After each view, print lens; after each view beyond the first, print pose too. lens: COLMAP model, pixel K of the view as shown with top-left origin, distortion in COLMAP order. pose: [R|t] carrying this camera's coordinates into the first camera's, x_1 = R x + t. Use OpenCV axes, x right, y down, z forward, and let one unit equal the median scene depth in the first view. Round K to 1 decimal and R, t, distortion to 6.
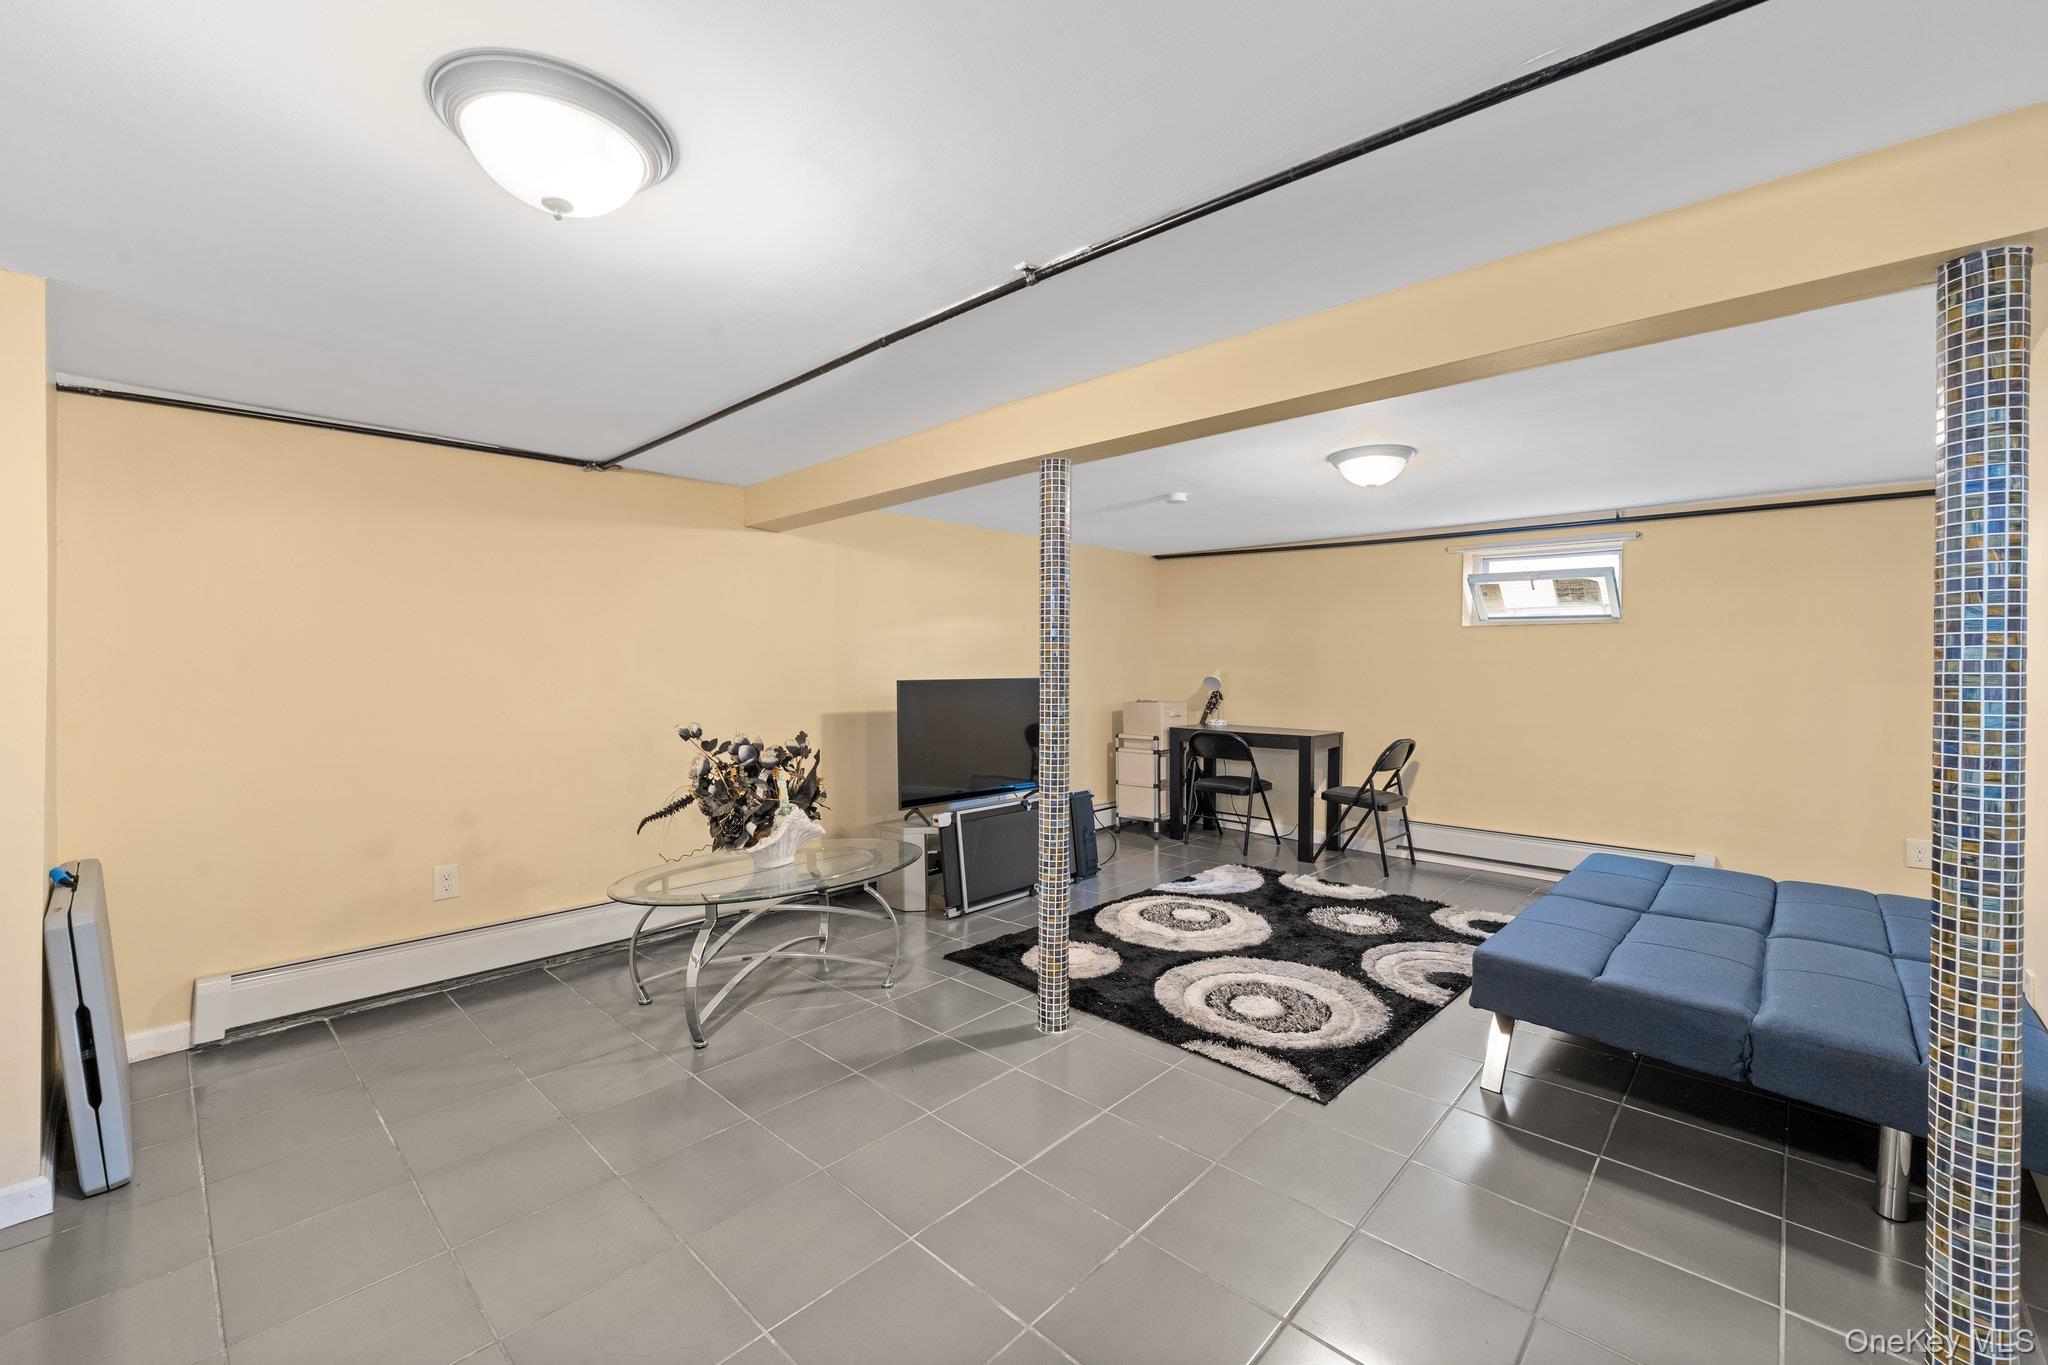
lens RADIAL K [[827.8, 0, 1035.5], [0, 827.8, 667.9], [0, 0, 1]] dist [0.000118, 0.000022]
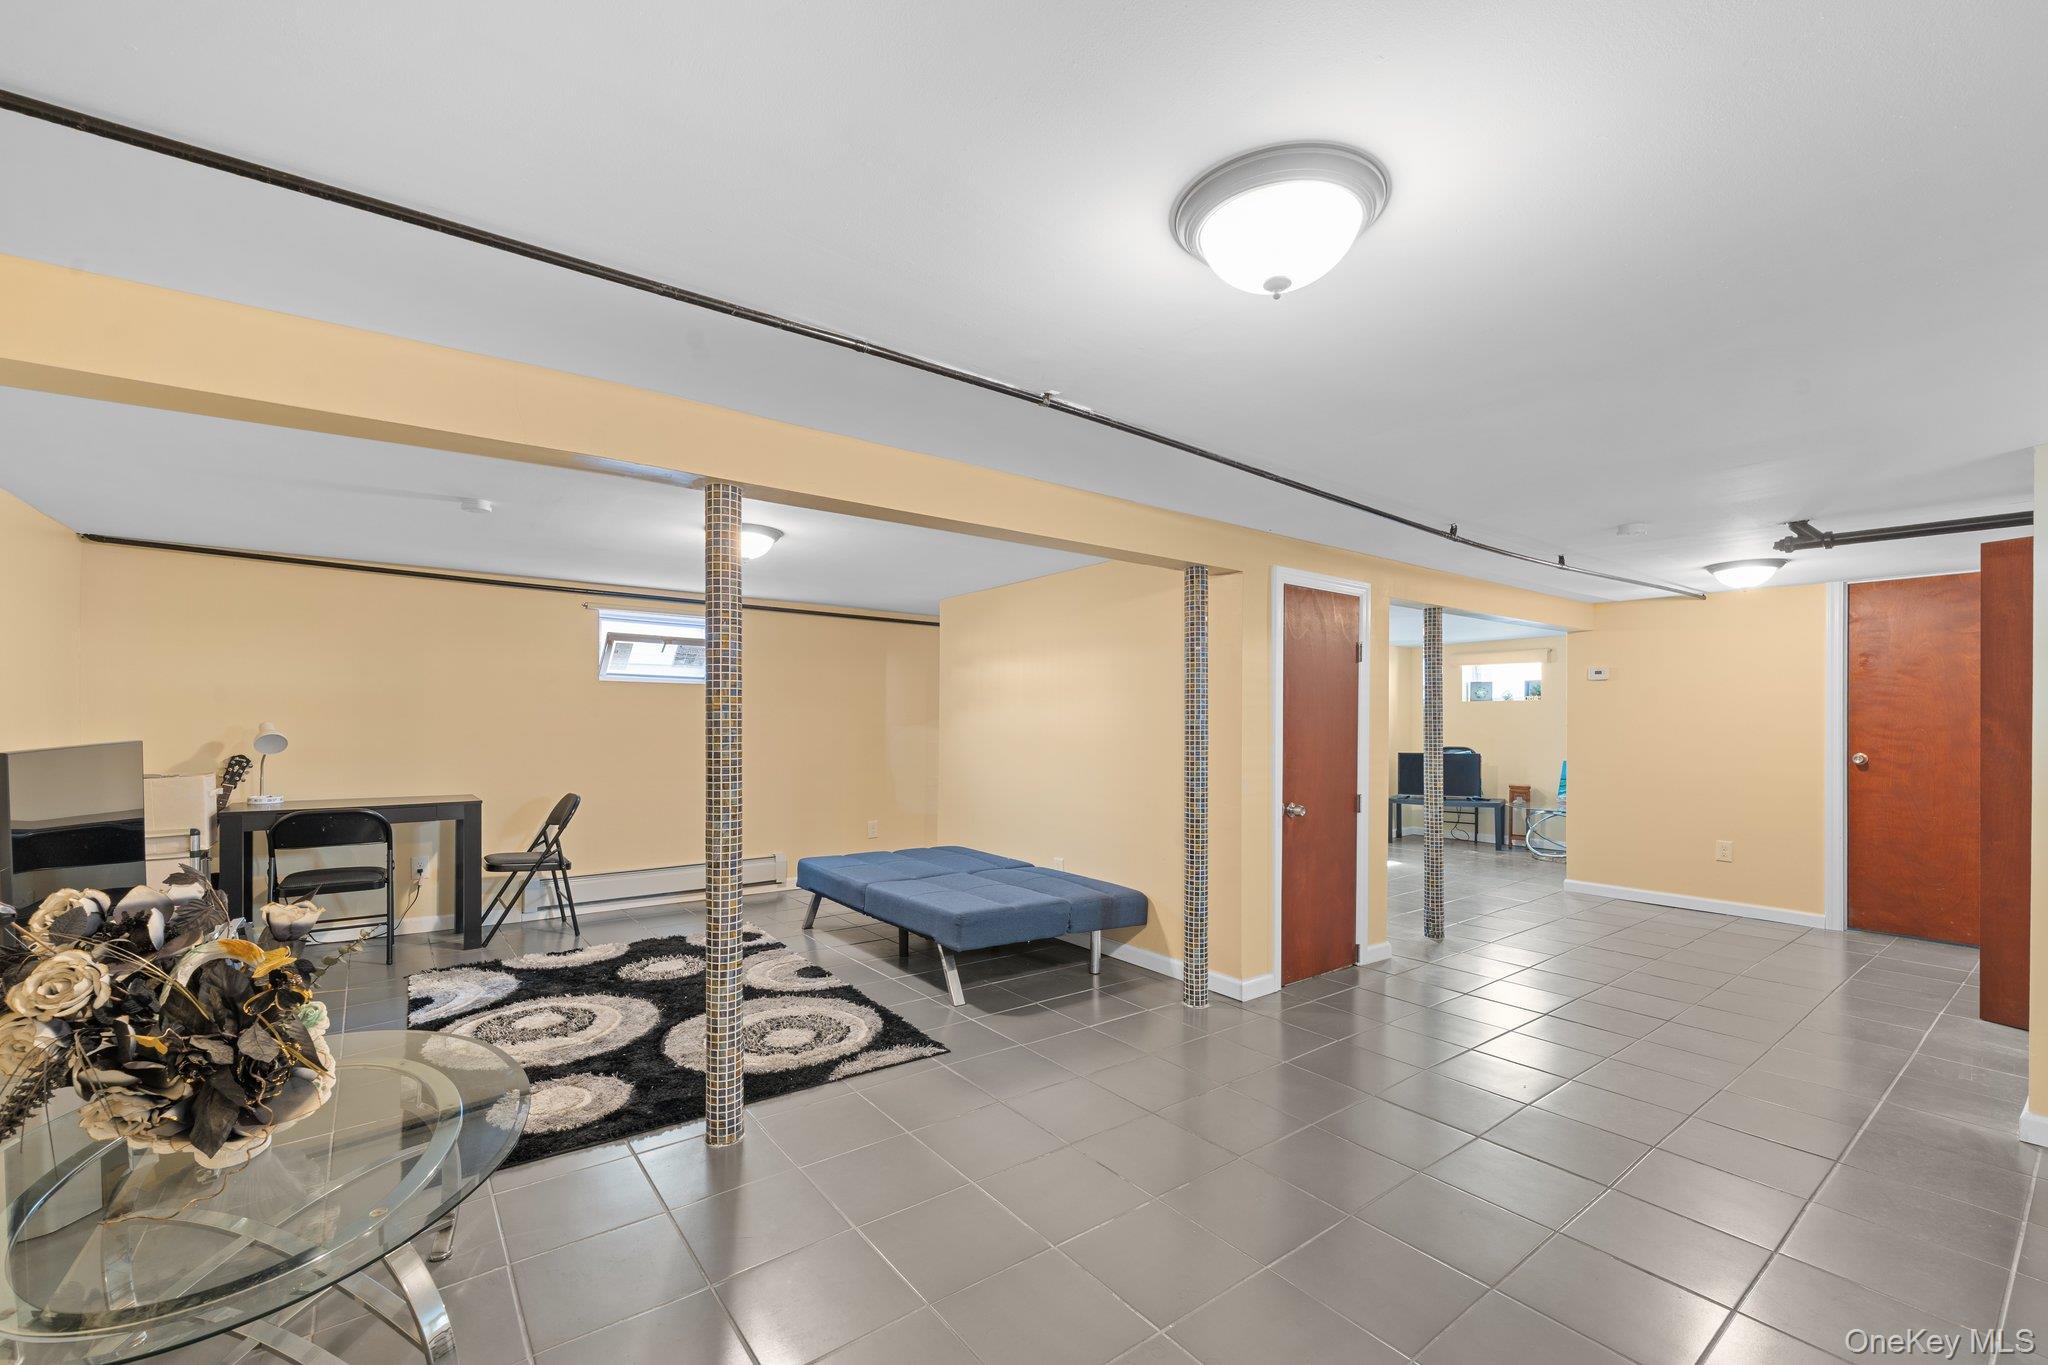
lens RADIAL K [[837.2, 0, 1024.2], [0, 837.2, 704.7], [0, 0, 1]] dist [0.000768, 0.000228]
pose [[0.169054, 0.017119, 0.985458, -0.594318], [0.002948, 0.999836, -0.017875, 0.001298], [-0.985602, 0.005927, 0.168975, 0.411260]]
